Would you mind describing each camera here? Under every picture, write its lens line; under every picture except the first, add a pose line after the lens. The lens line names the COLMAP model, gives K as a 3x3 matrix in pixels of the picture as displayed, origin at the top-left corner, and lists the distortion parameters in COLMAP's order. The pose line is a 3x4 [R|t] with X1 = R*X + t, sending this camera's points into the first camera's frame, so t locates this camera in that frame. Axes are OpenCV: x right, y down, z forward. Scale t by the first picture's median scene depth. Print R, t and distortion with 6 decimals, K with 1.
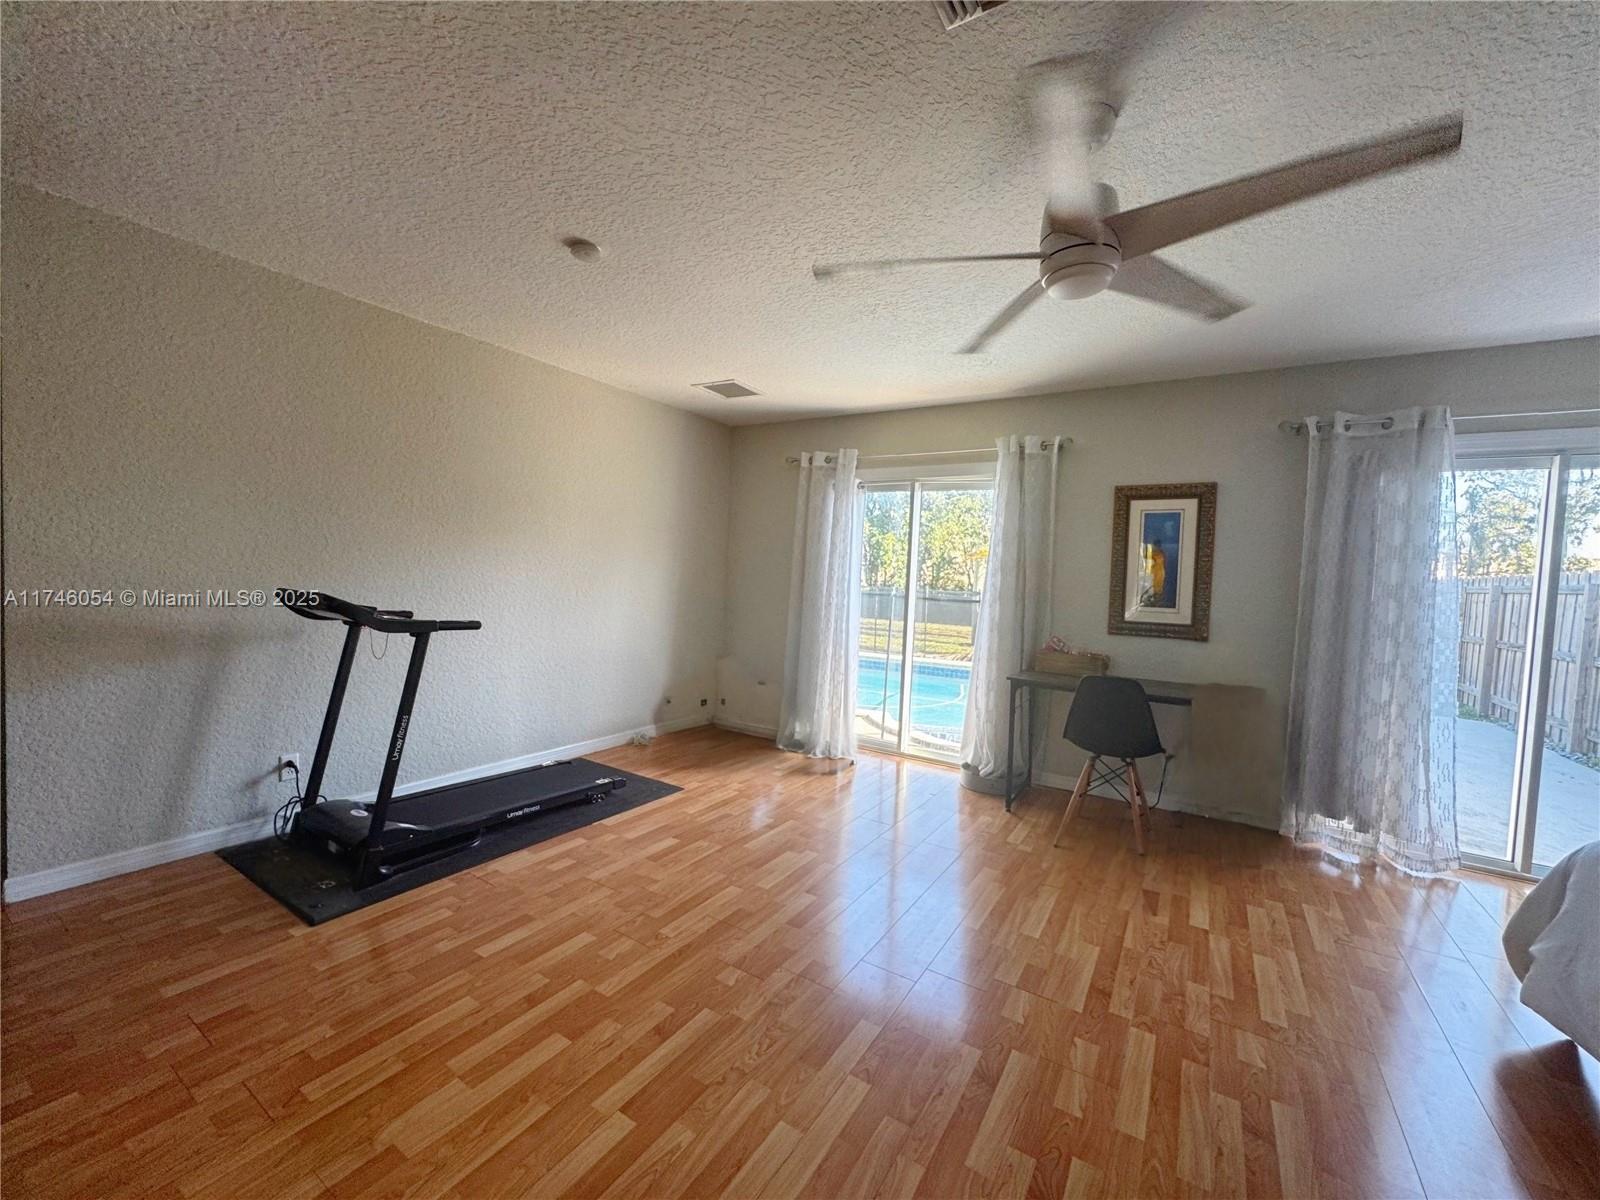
lens RADIAL K [[639.0, 0, 800.6], [0, 639.0, 608.2], [0, 0, 1]] dist [0.003542, 0.000326]
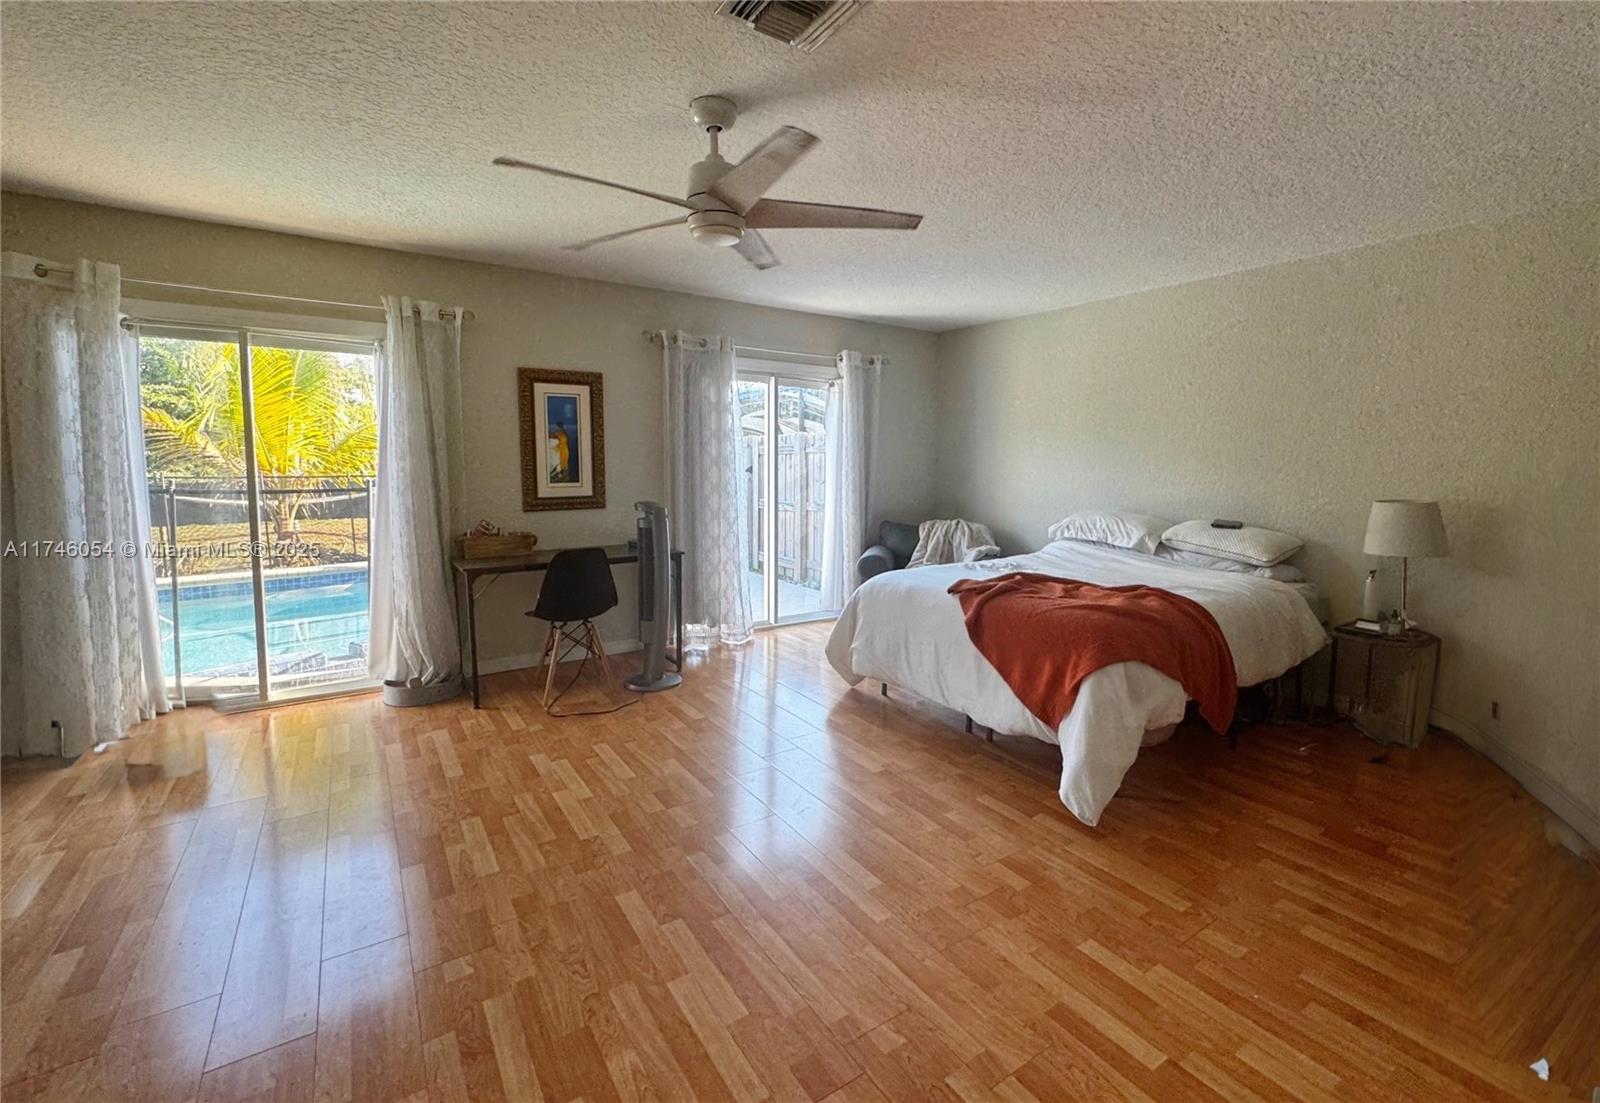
lens RADIAL K [[695.3, 0, 803.2], [0, 695.3, 535.6], [0, 0, 1]] dist [-0.001615, 0.000116]
pose [[0.415450, -0.135397, 0.899482, -0.363301], [0.064672, 0.990754, 0.119265, -0.027480], [-0.907314, 0.008622, 0.420366, 0.124677]]
